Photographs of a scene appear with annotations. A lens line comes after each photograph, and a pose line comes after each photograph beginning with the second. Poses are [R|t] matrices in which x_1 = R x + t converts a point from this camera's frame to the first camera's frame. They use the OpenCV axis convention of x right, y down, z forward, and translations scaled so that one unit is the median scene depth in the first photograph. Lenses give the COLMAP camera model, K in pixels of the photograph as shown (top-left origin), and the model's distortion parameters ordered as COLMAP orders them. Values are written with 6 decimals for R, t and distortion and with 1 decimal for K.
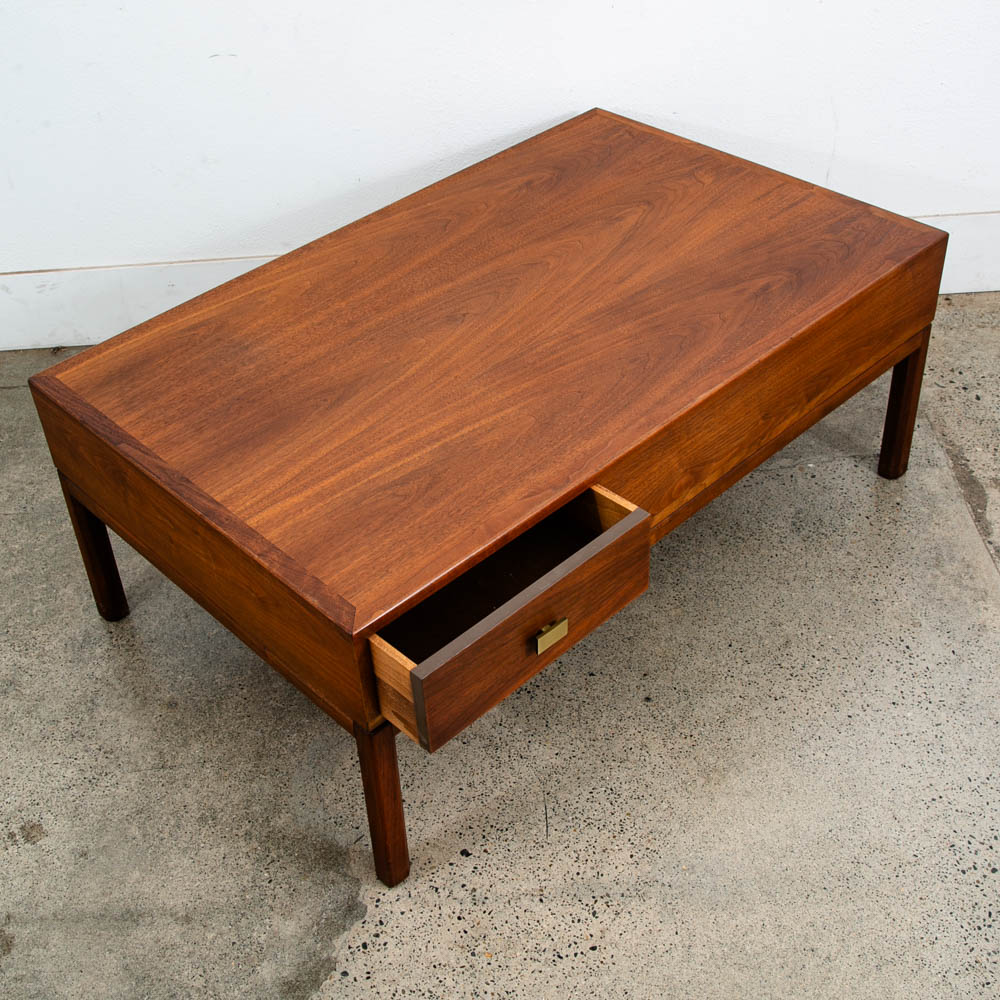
lens RADIAL K [[1349.3, 0, 483.2], [0, 1349.3, 512.1], [0, 0, 1]] dist [-0.076979, 0.101112]
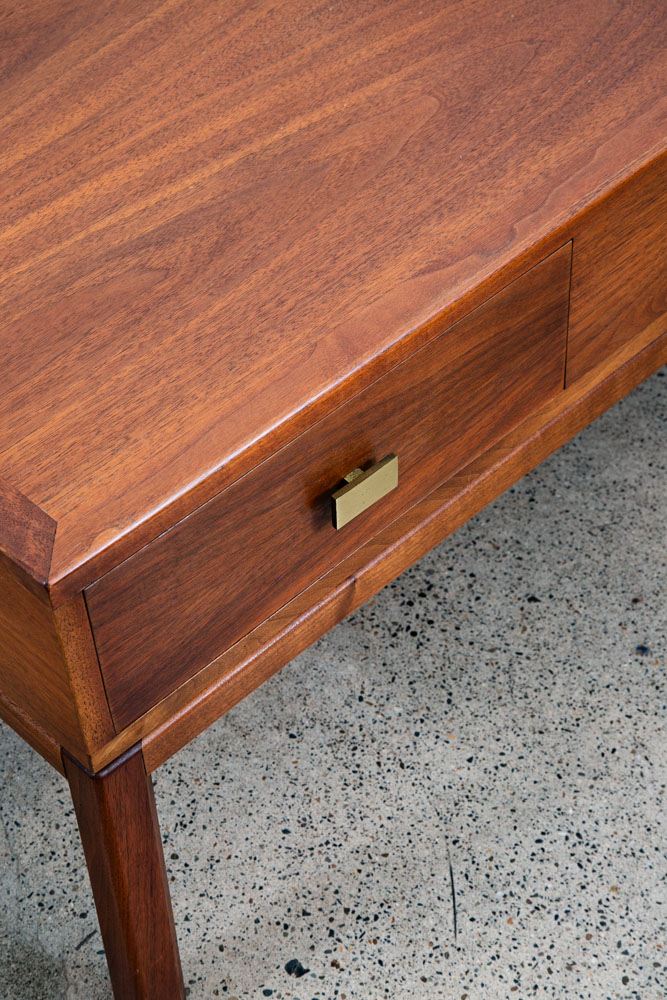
lens RADIAL K [[1905.5, 0, 333.5], [0, 1905.5, 500.0], [0, 0, 1]] dist [0.243733, 0.194647]
pose [[0.999928, -0.003346, 0.011490, -0.006738], [0.001826, 0.991534, 0.129835, -0.017415], [-0.011827, -0.129805, 0.991469, 0.296885]]
